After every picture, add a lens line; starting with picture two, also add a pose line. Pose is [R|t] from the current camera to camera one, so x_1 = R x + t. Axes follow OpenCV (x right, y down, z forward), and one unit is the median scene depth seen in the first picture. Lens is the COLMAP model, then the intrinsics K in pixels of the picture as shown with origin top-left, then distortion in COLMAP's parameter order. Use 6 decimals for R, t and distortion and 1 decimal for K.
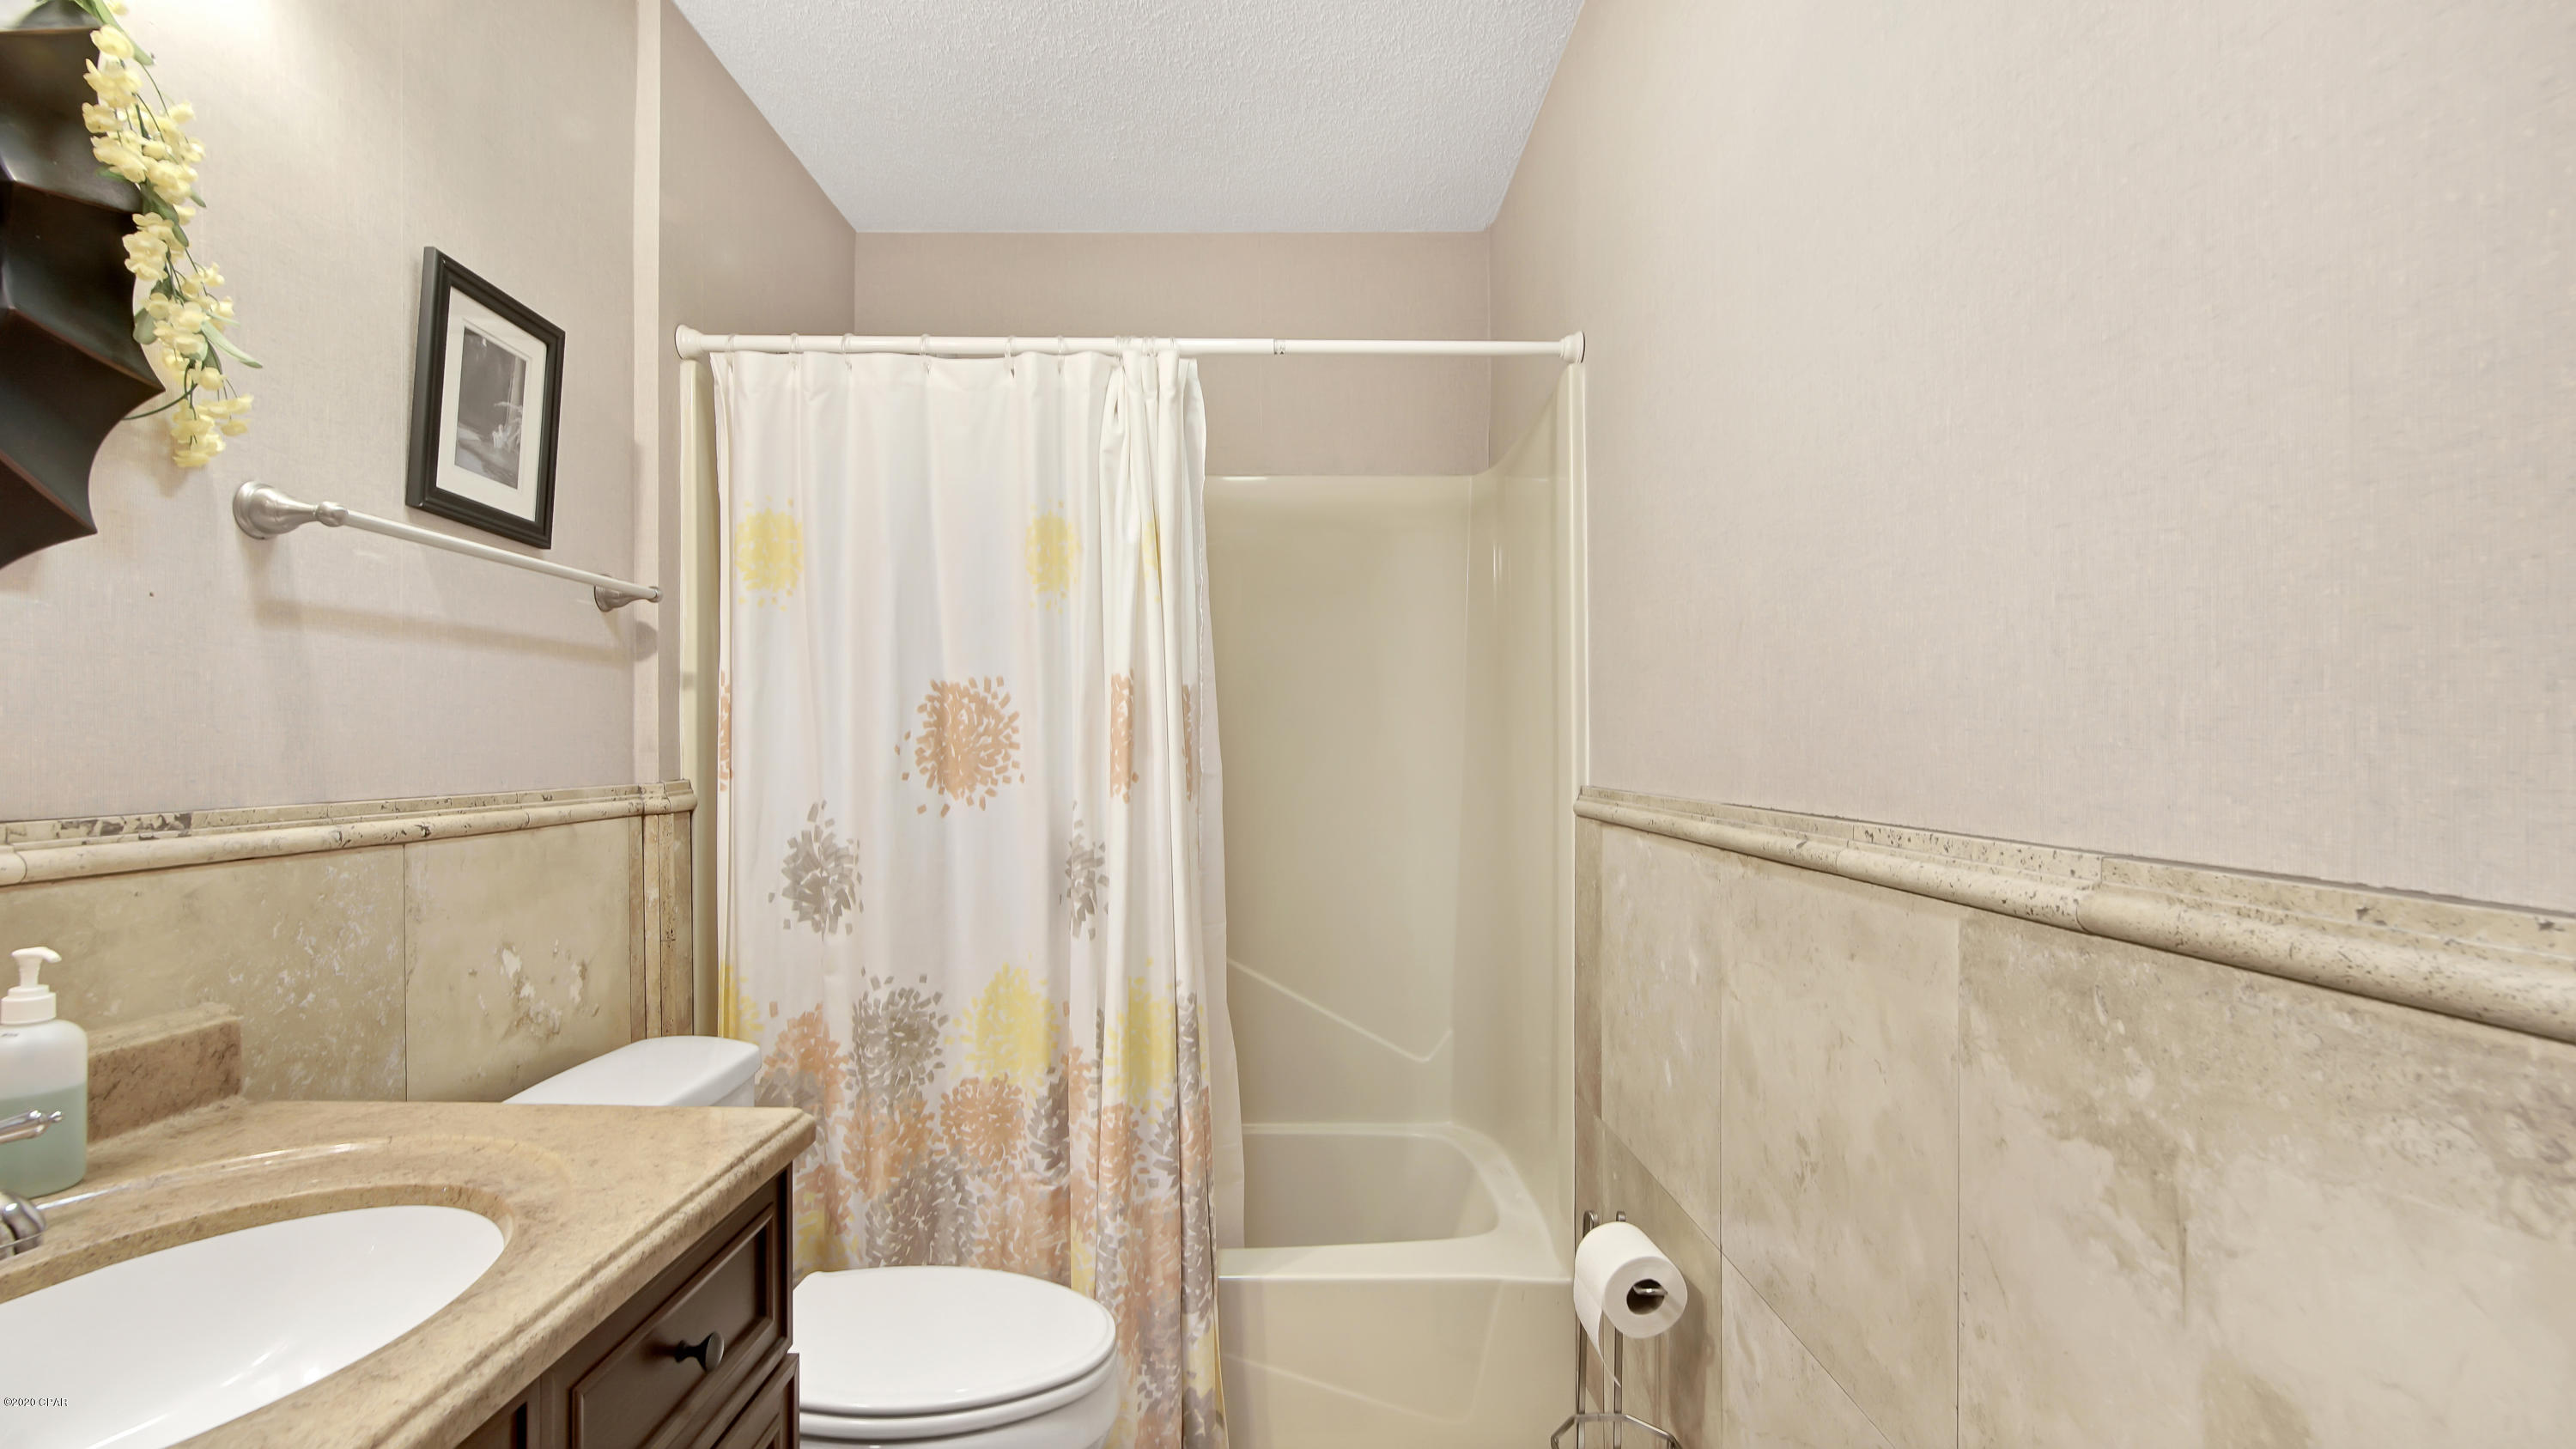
lens RADIAL K [[1208.4, 0, 1324.3], [0, 1208.4, 723.8], [0, 0, 1]] dist [-0.001881, 0.010411]
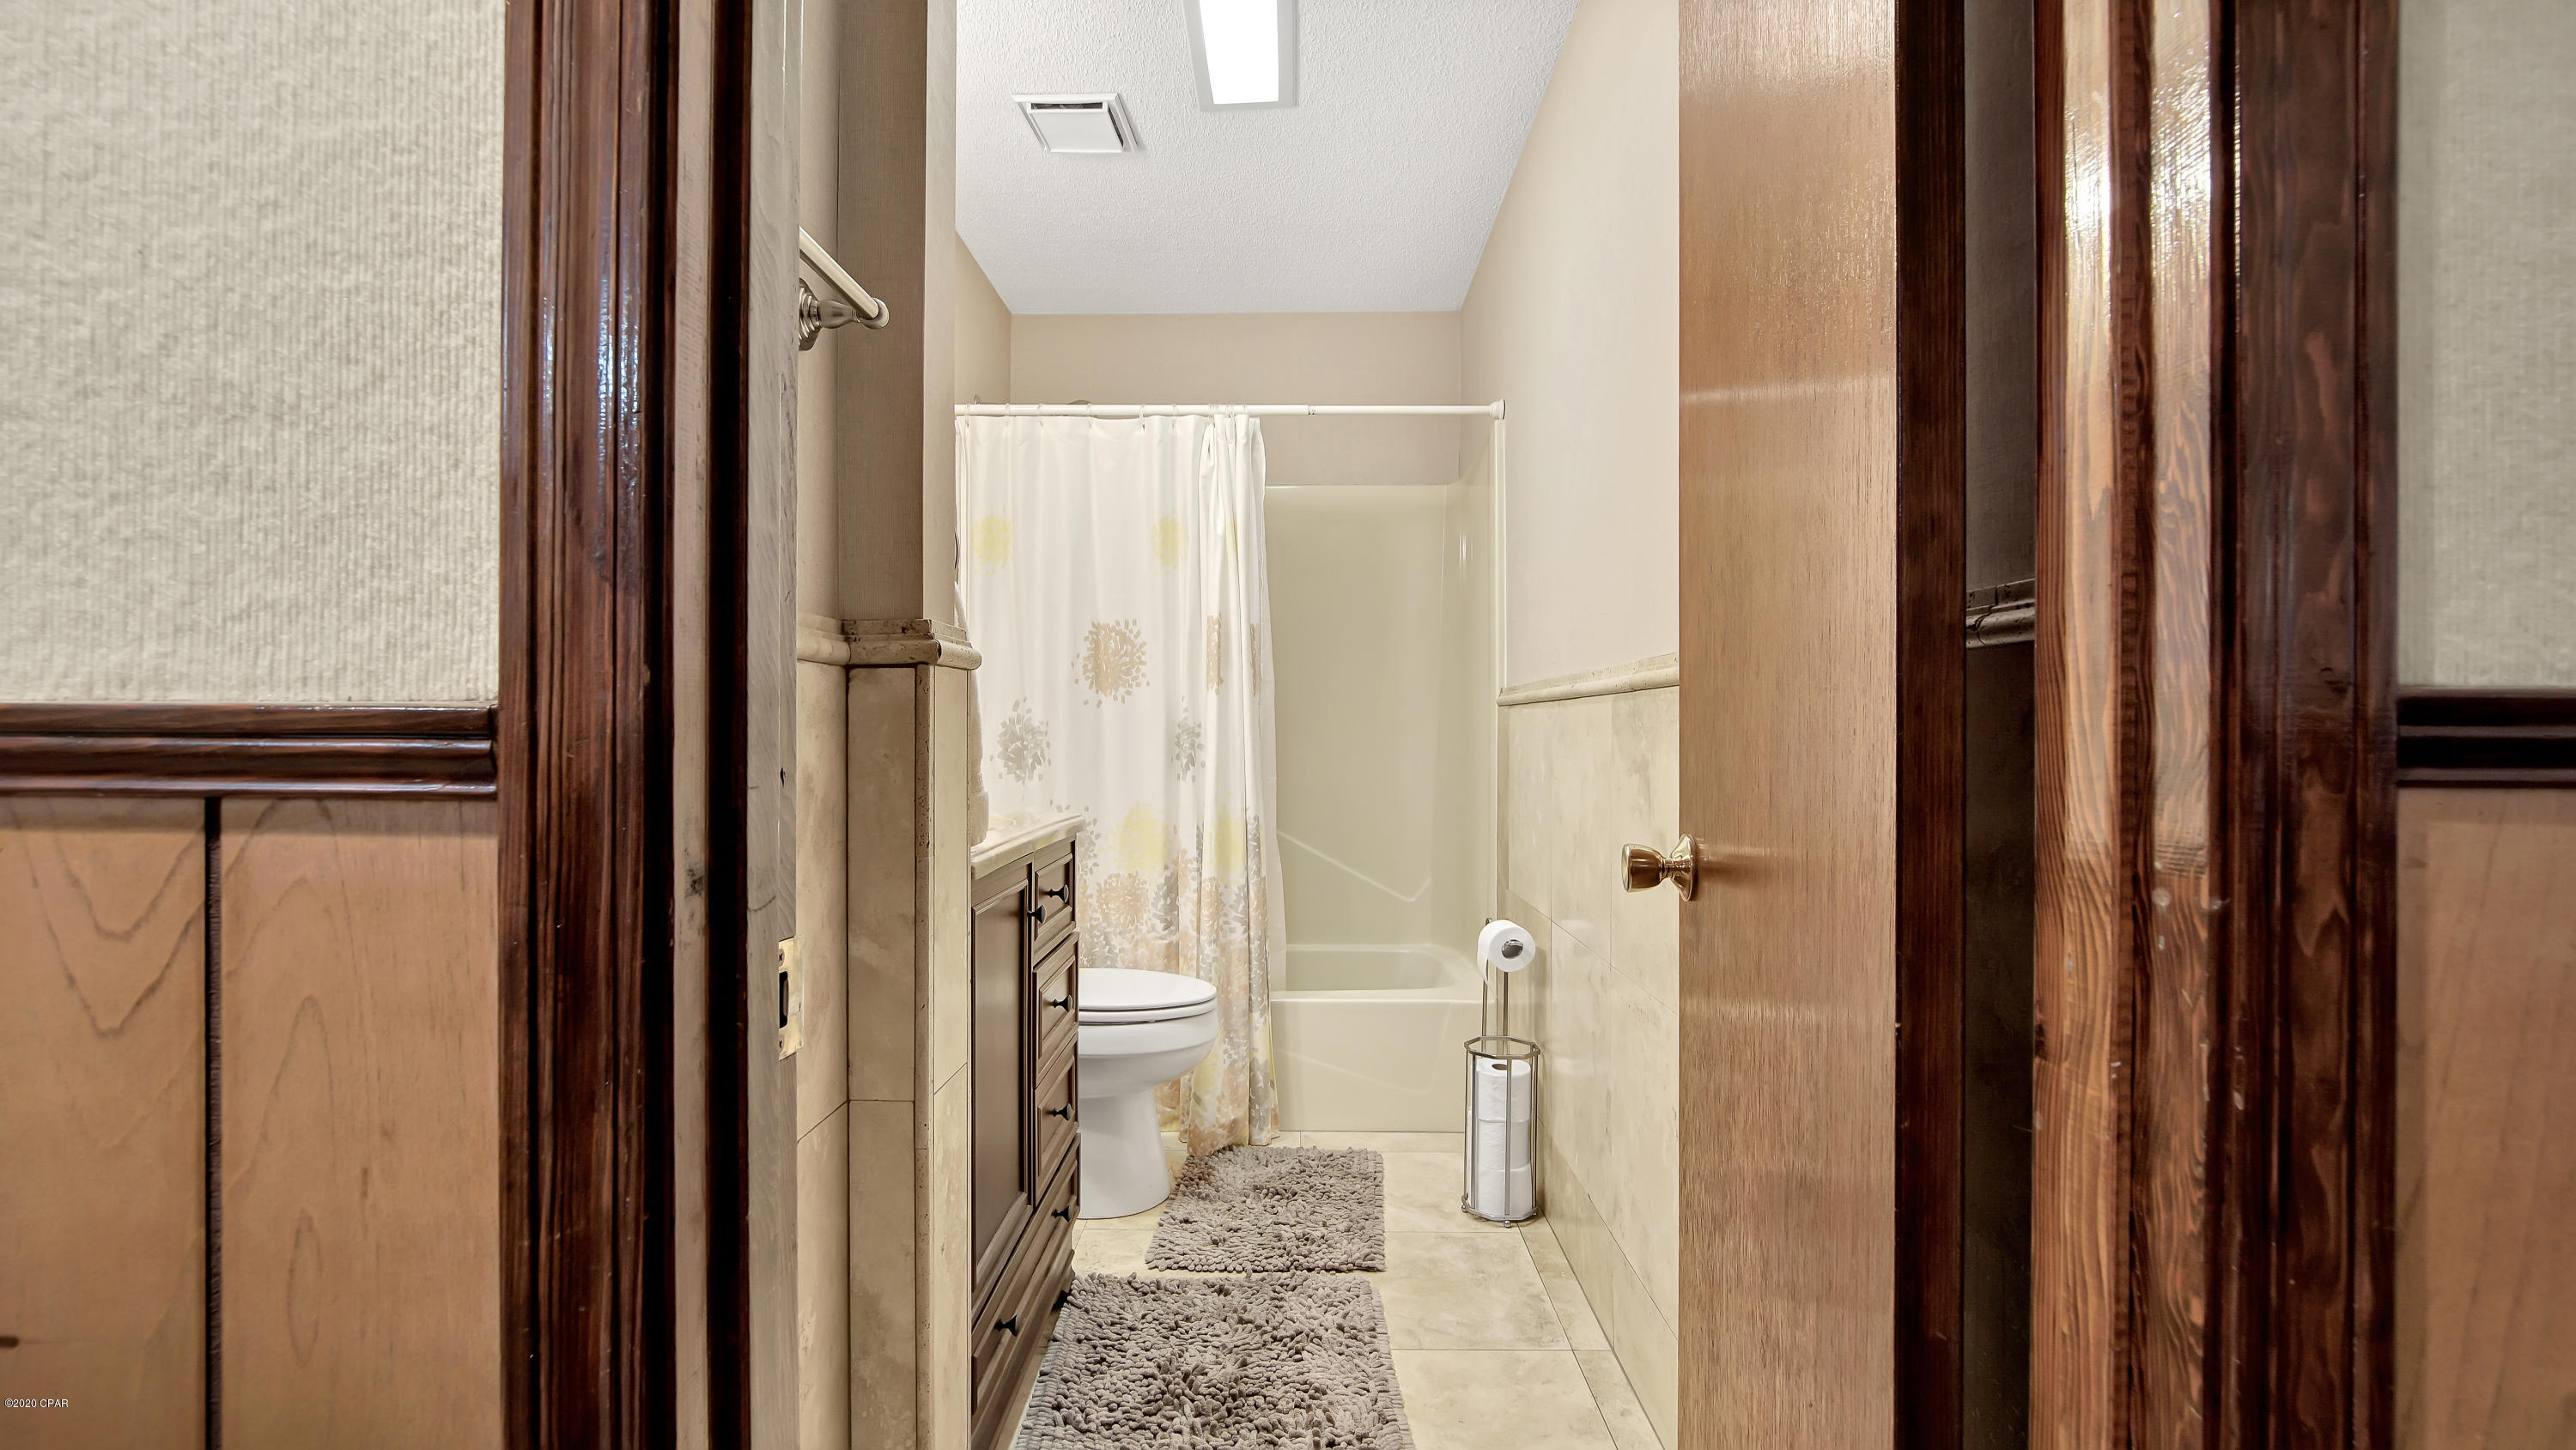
lens RADIAL K [[1161.0, 0, 1288.0], [0, 1161.0, 725.0], [0, 0, 1]] dist [-0.023424, 0.009447]
pose [[0.998745, 0.004419, -0.049893, 0.009146], [-0.003588, 0.999853, 0.016751, 0.075102], [0.049960, -0.016551, 0.998614, -0.522073]]
